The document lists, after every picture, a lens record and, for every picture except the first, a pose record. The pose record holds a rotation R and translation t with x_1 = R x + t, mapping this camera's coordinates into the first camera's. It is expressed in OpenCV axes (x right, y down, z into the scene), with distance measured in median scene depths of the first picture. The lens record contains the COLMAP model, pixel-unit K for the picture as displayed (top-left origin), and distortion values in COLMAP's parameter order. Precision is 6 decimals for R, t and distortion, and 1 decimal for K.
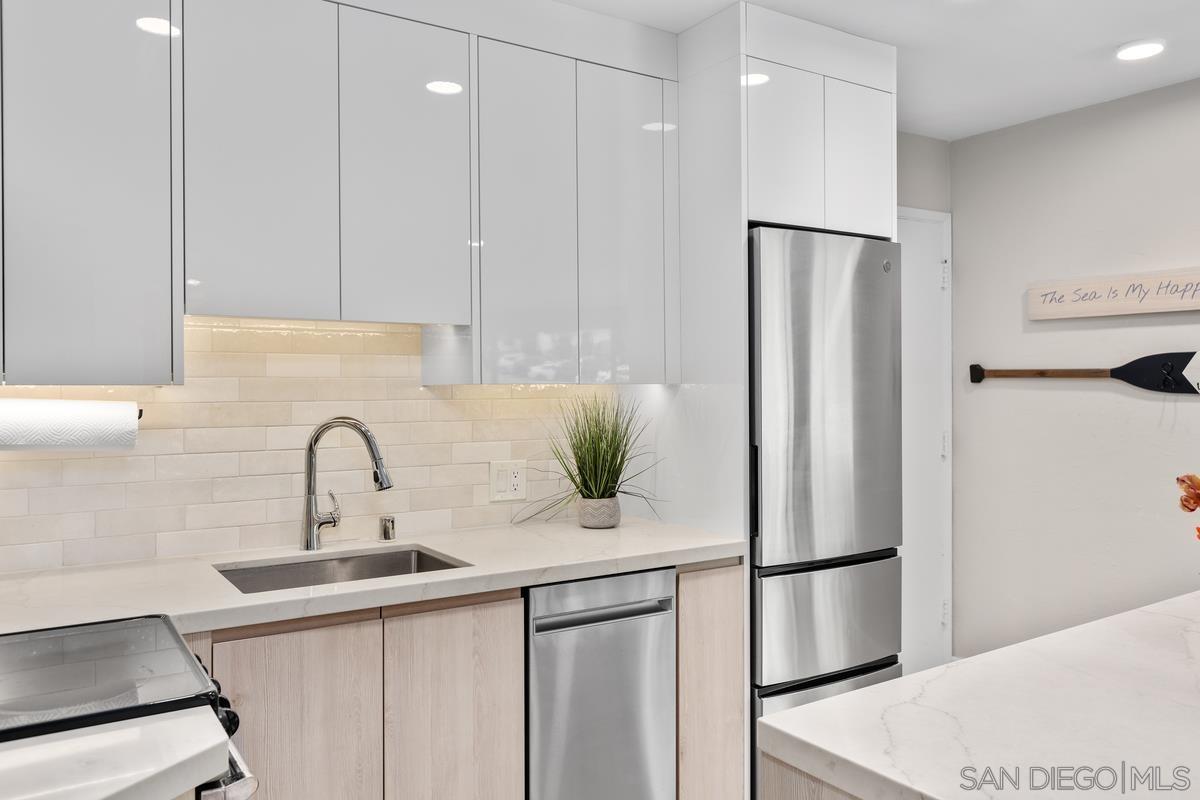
lens RADIAL K [[898.1, 0, 597.7], [0, 898.1, 382.5], [0, 0, 1]] dist [-0.000972, -0.000089]
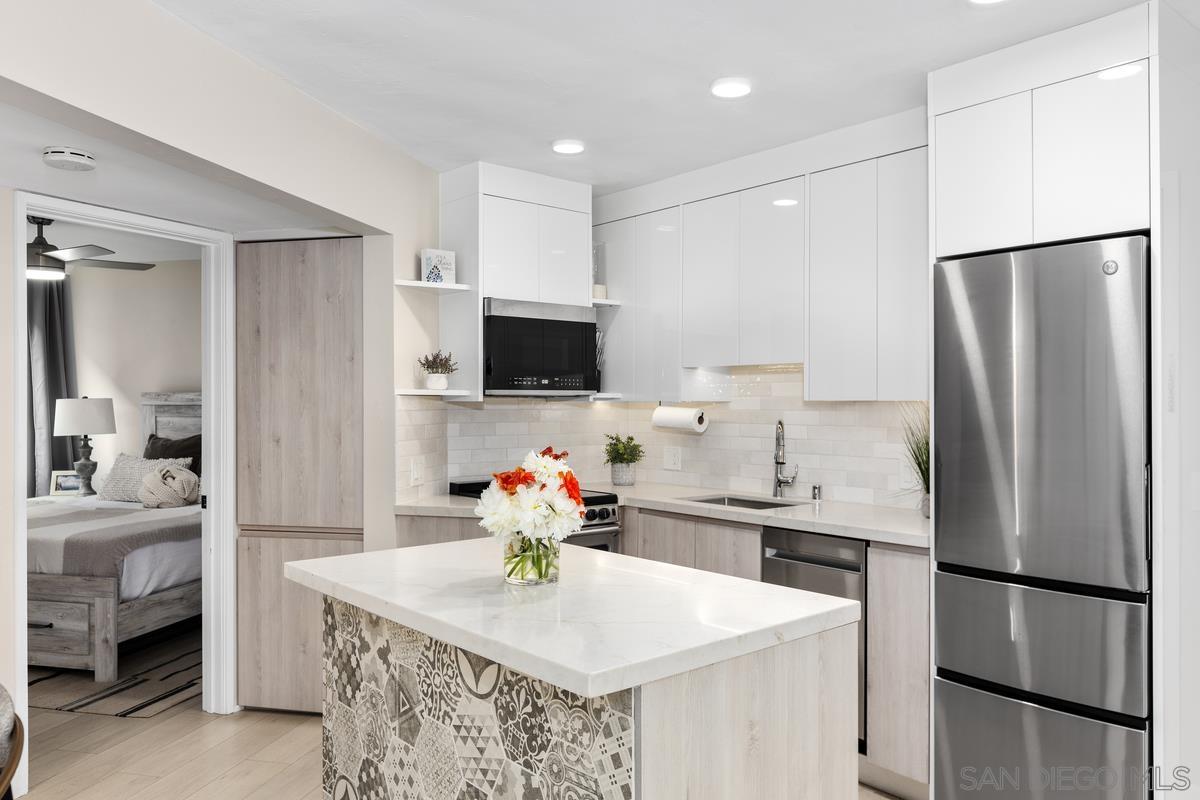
lens RADIAL K [[872.3, 0, 600.0], [0, 872.3, 400.0], [0, 0, 1]] dist [-0.001594, -0.001544]
pose [[0.122884, 0.001220, -0.992420, 1.194460], [0.001250, 0.999998, 0.001384, -0.001476], [0.992420, -0.001411, 0.122882, 0.425483]]
